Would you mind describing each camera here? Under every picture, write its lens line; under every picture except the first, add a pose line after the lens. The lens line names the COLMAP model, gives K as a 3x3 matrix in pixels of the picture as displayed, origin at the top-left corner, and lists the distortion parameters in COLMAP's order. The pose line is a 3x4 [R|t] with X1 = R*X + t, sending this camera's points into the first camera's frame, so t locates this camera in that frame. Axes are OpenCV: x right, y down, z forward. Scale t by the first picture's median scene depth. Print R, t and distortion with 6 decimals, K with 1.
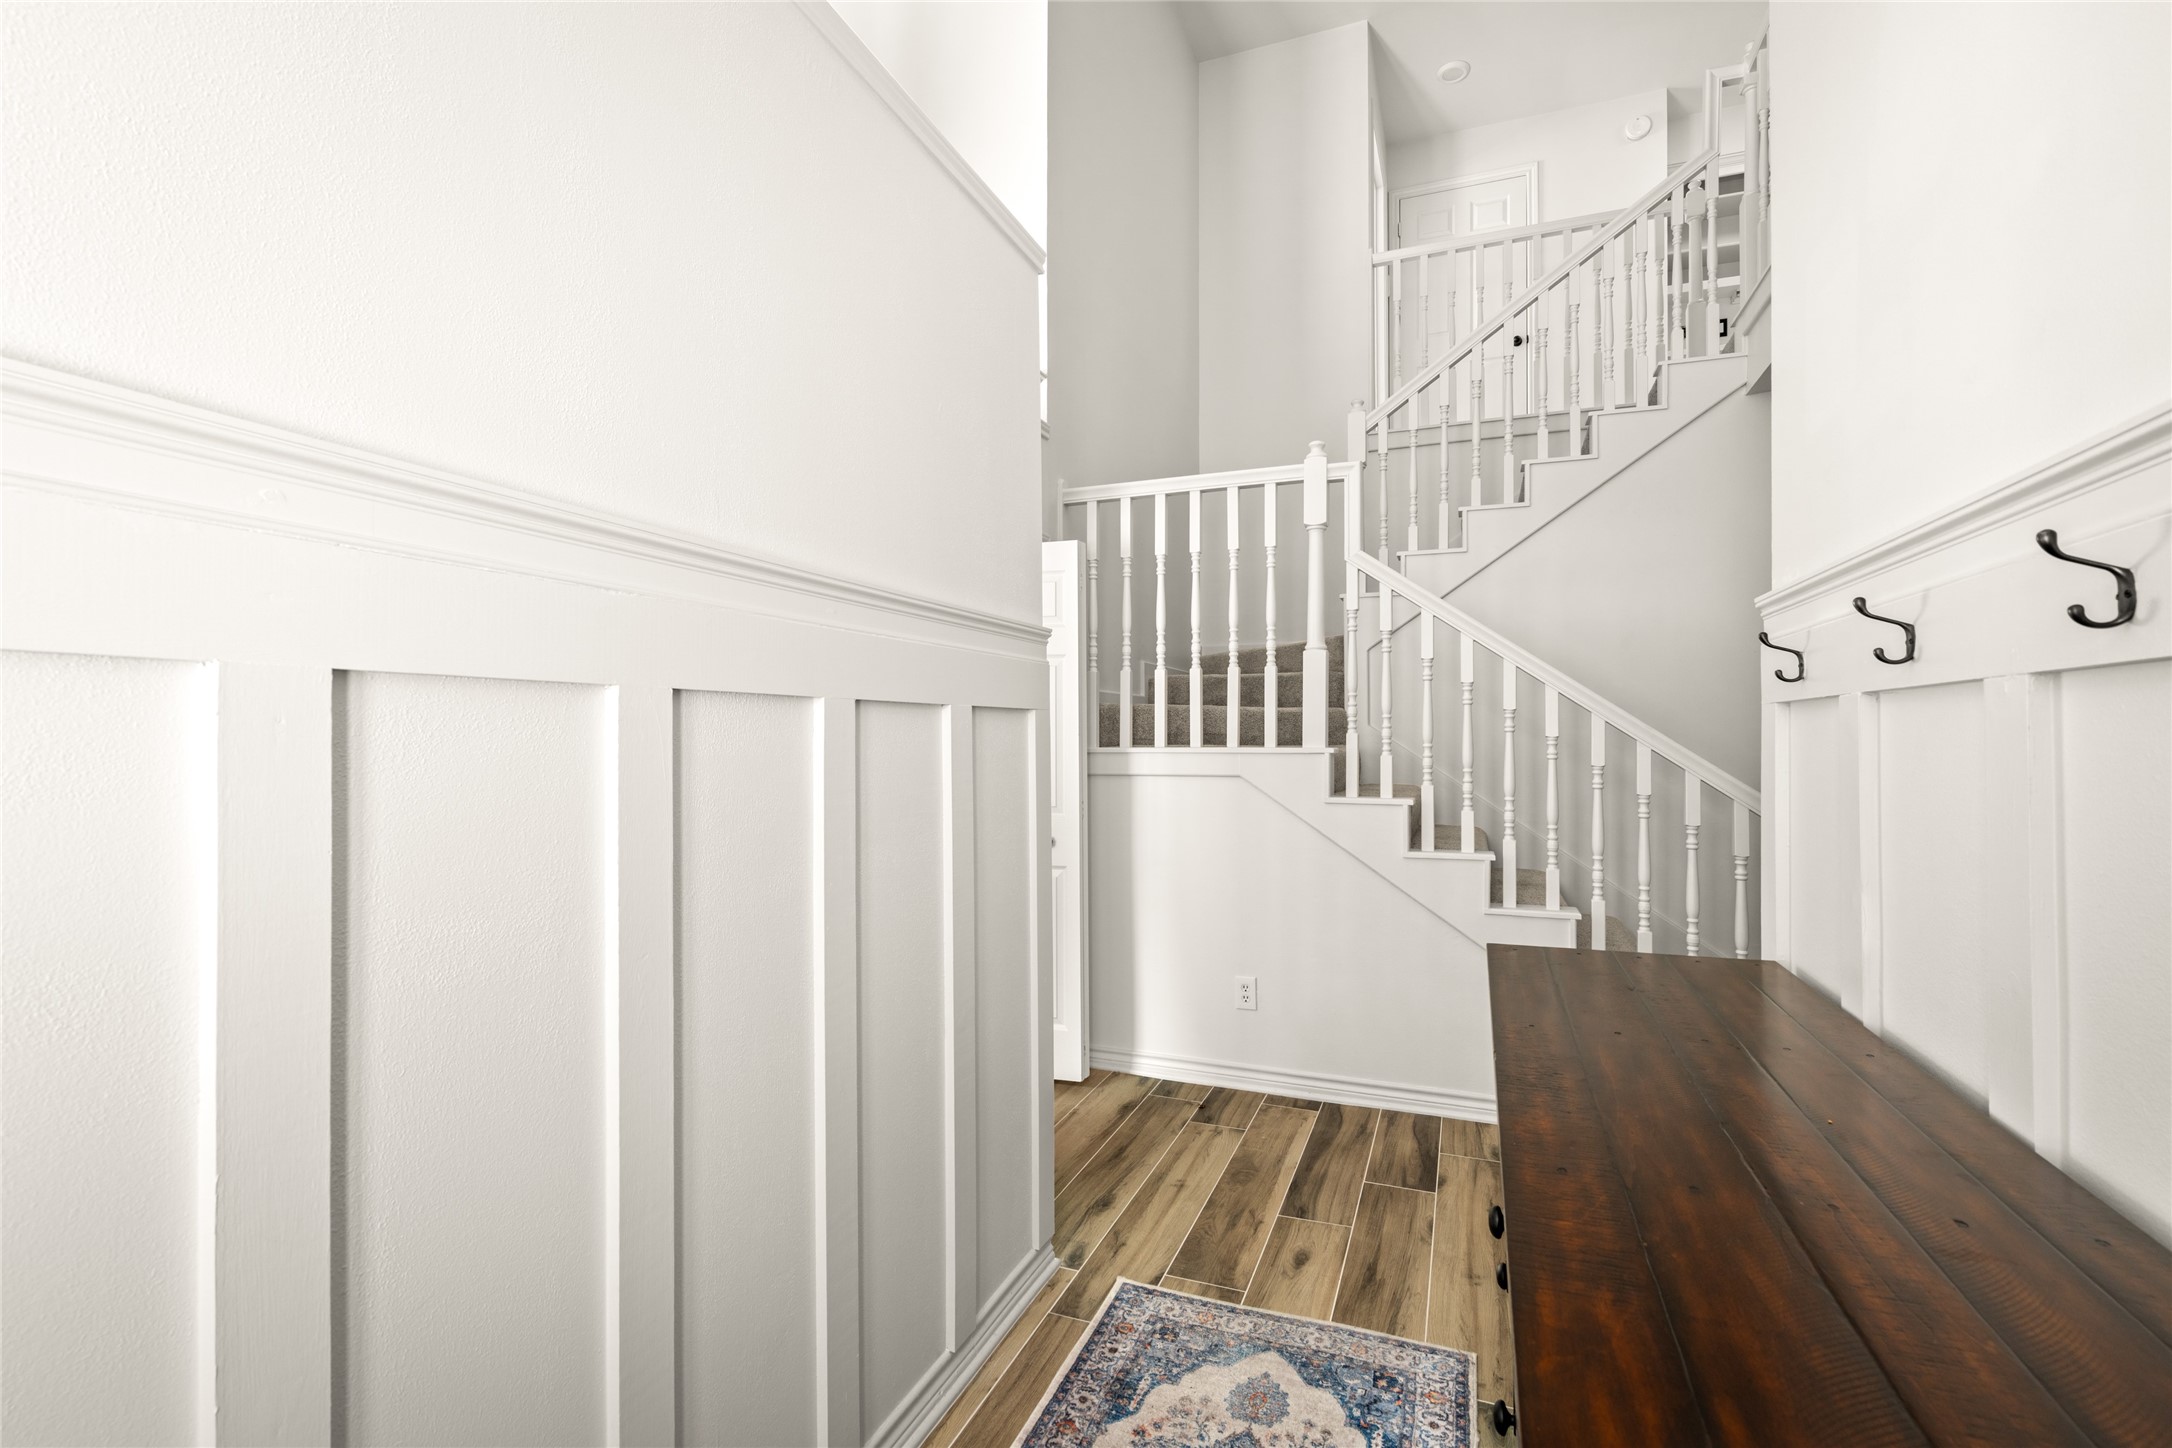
lens RADIAL K [[993.1, 0, 1091.5], [0, 993.1, 729.5], [0, 0, 1]] dist [-0.002231, 0.001714]
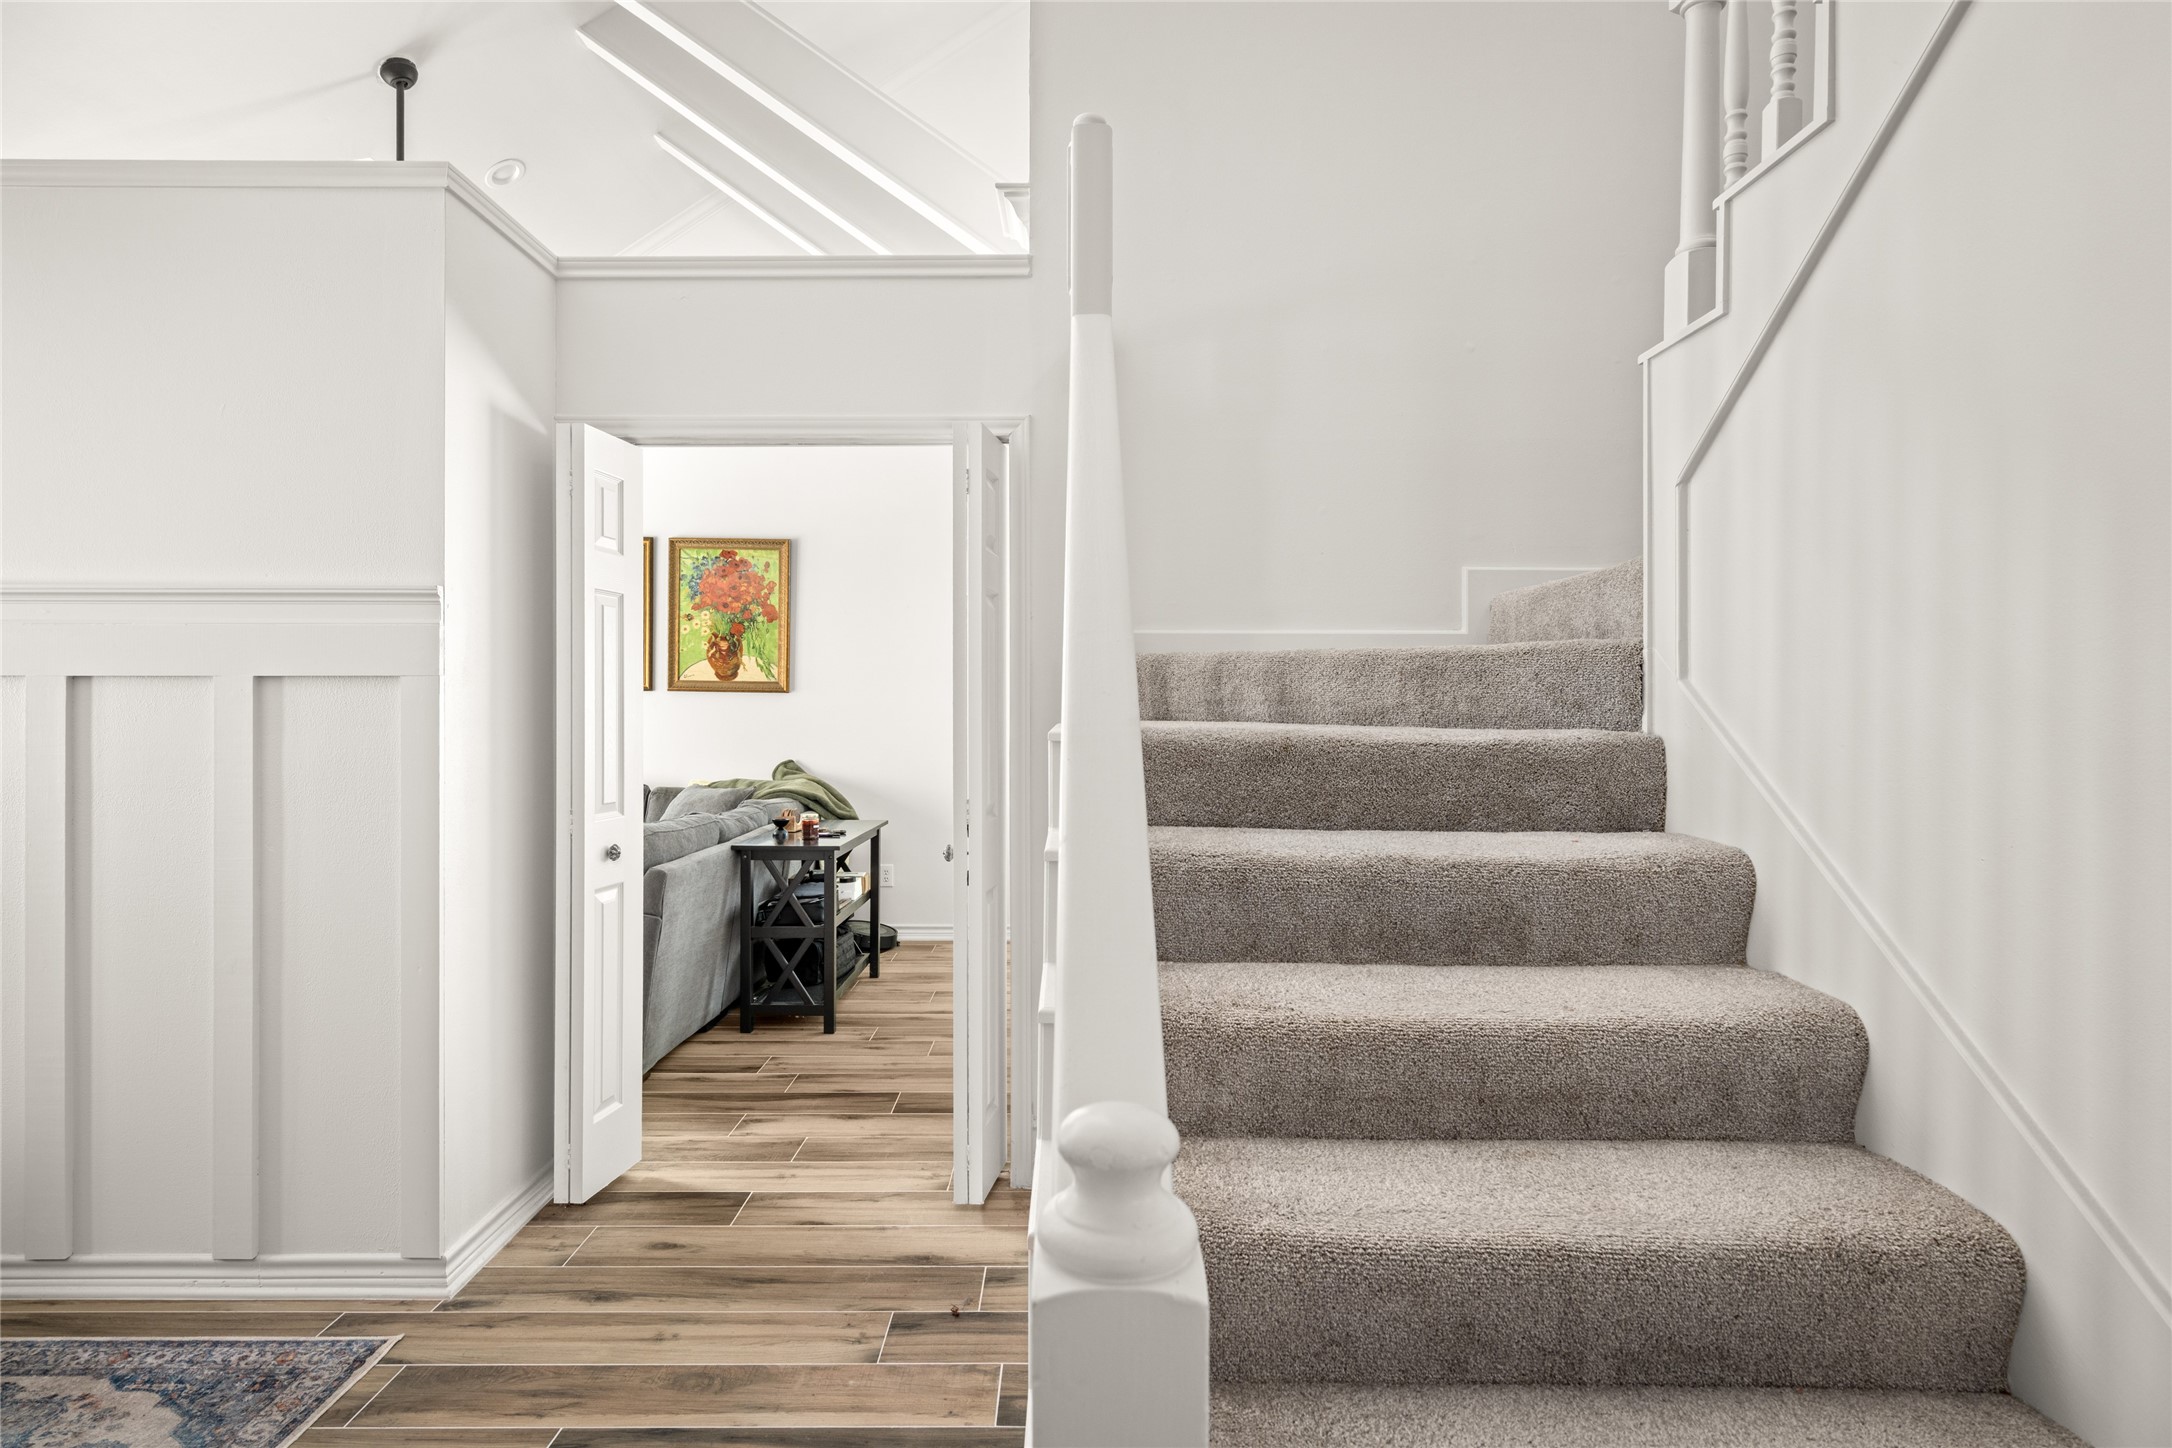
lens RADIAL K [[1168.5, 0, 1077.6], [0, 1168.5, 720.6], [0, 0, 1]] dist [0.001135, 0.001415]
pose [[0.346888, 0.000352, -0.937907, 1.010336], [0.010352, 0.999938, 0.004204, 0.017603], [0.937850, -0.011167, 0.346862, 1.029040]]
